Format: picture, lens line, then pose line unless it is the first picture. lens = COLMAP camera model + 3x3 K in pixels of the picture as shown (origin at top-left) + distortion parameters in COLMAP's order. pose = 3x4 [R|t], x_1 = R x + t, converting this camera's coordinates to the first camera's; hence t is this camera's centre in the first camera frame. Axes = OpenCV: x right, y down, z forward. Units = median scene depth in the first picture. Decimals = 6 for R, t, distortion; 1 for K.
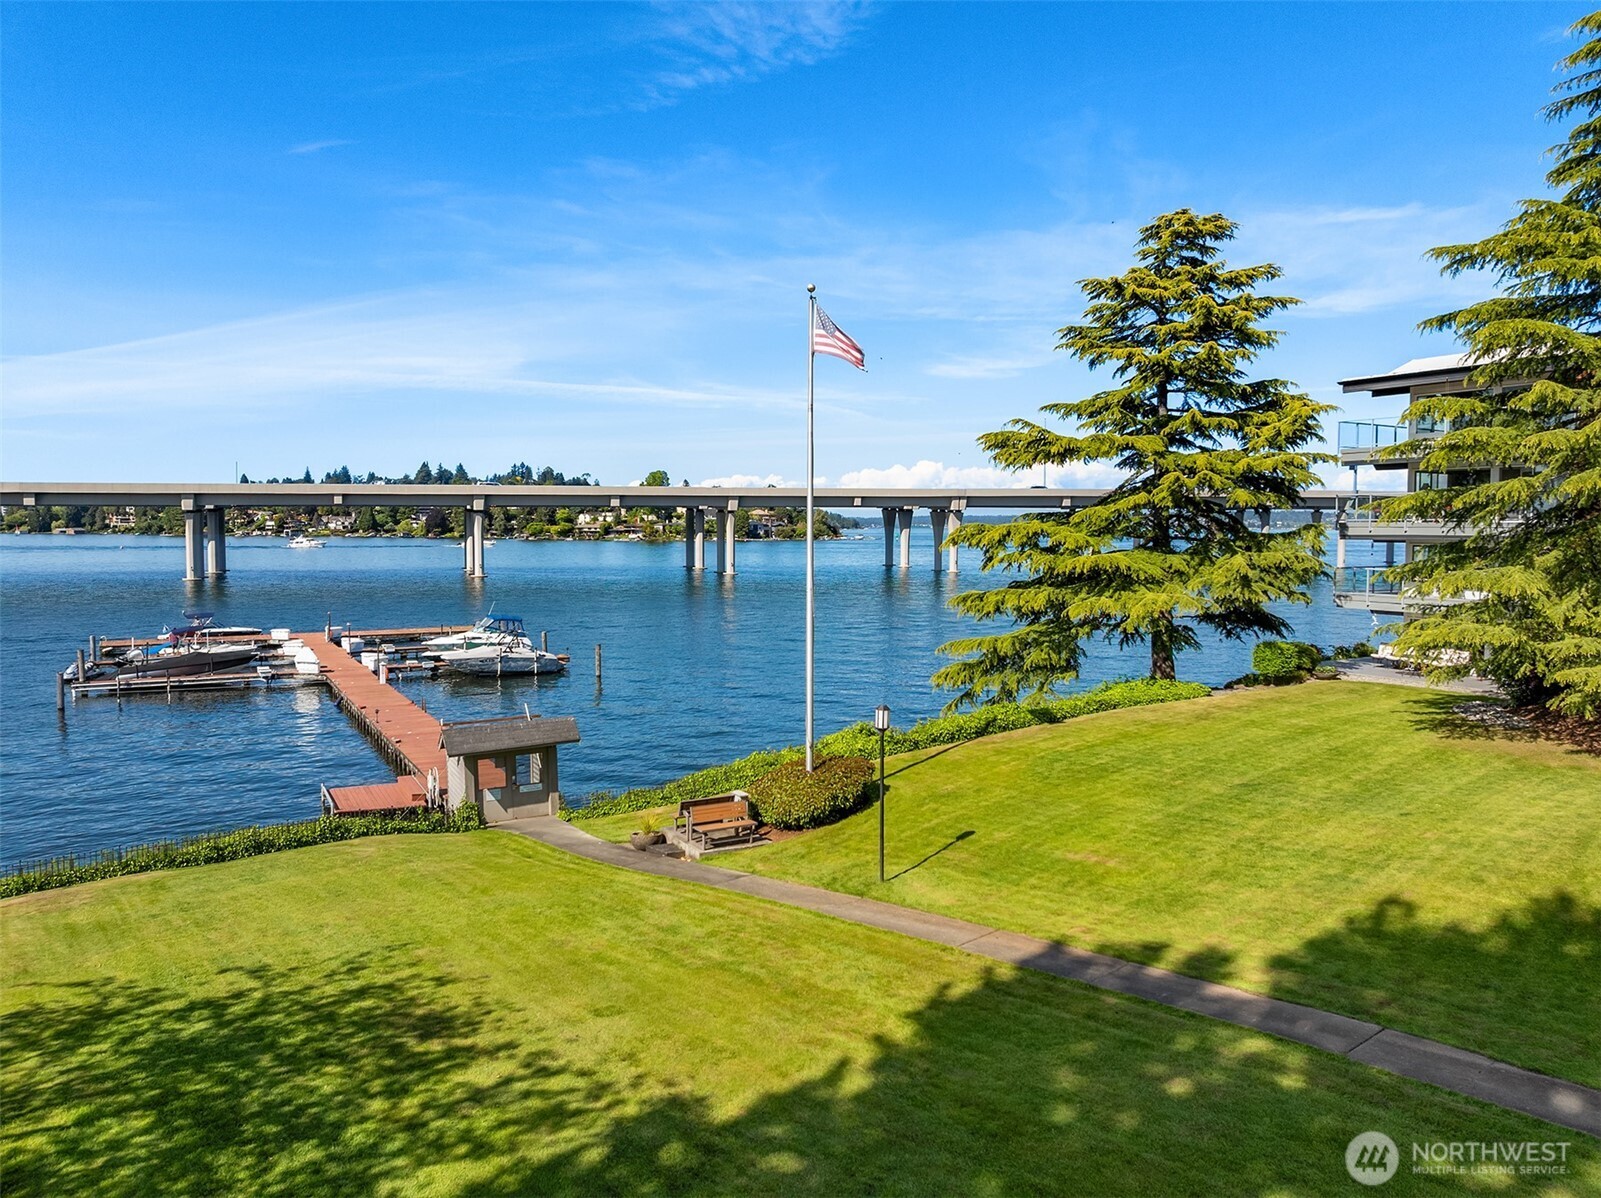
lens RADIAL K [[1120.4, 0, 807.3], [0, 1120.4, 588.6], [0, 0, 1]] dist [-0.030460, -0.003677]
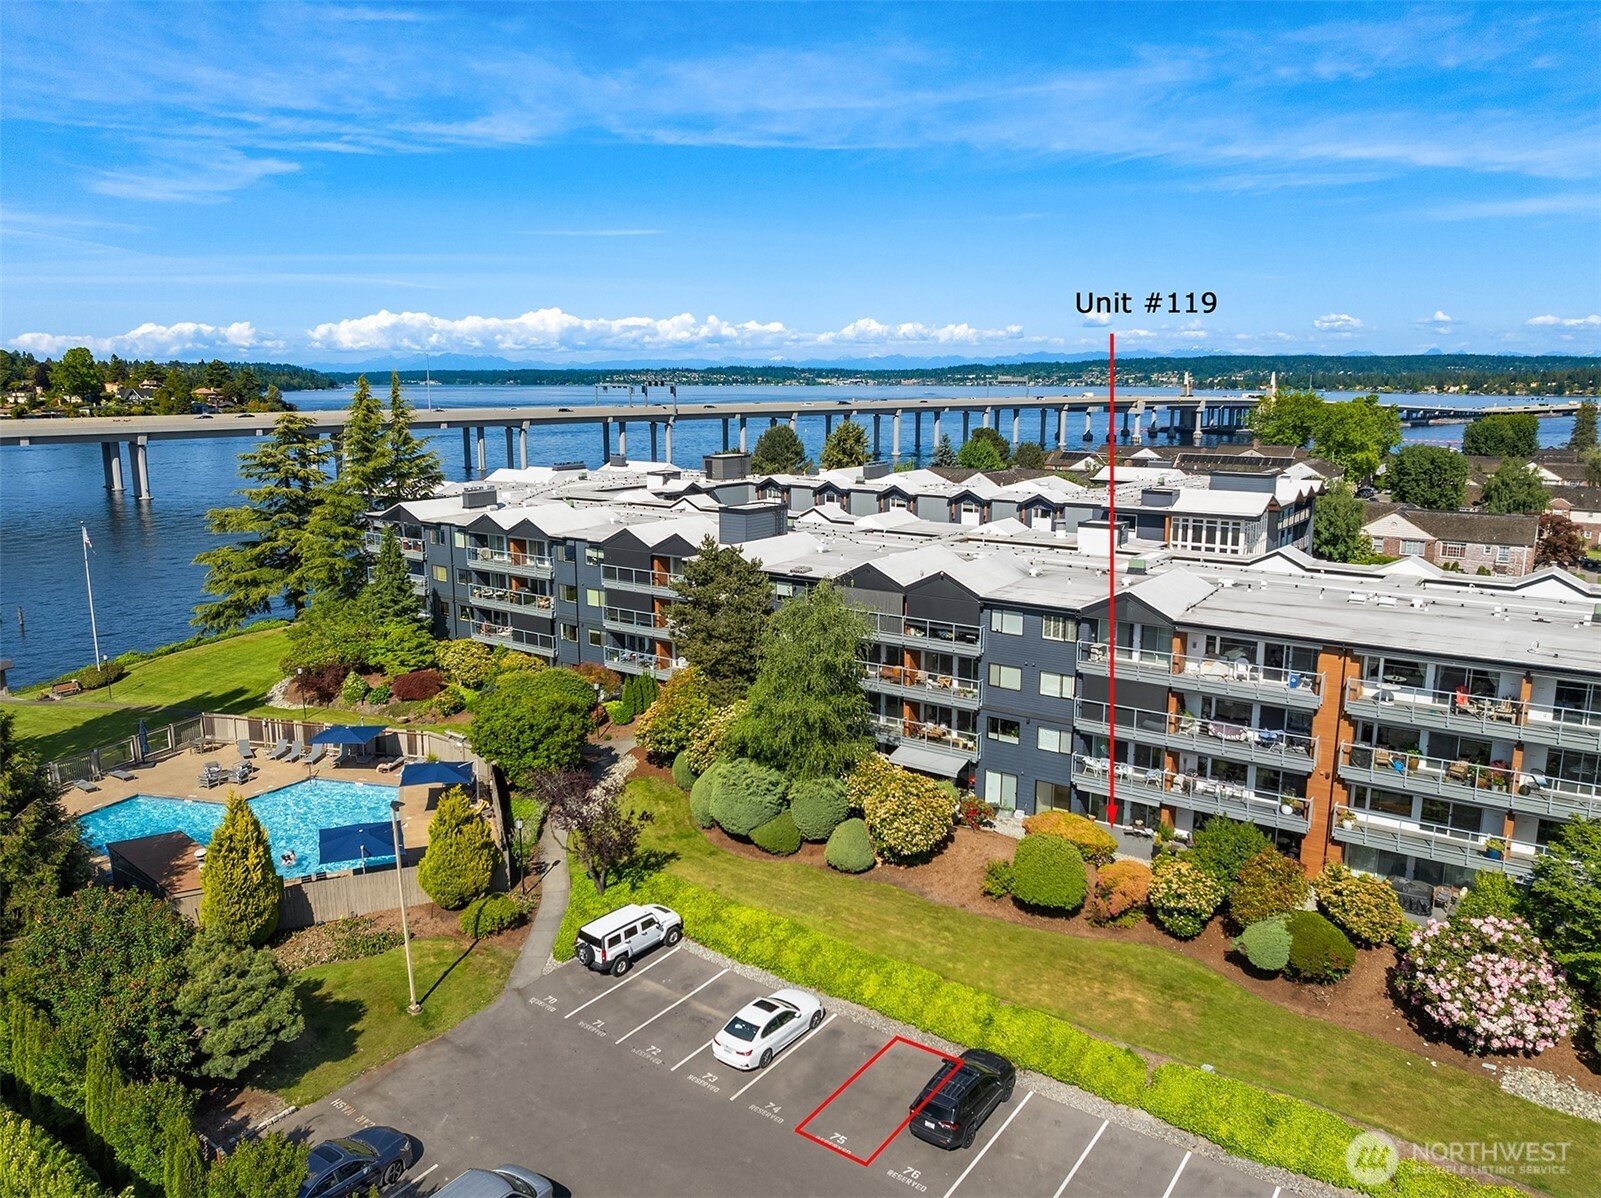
lens RADIAL K [[1120.4, 0, 807.3], [0, 1120.4, 588.6], [0, 0, 1]] dist [-0.030460, -0.003677]
pose [[0.906581, -0.078131, 0.414736, 0.063086], [0.024062, 0.990684, 0.134035, -0.051521], [-0.421345, -0.111534, 0.900016, -0.309311]]
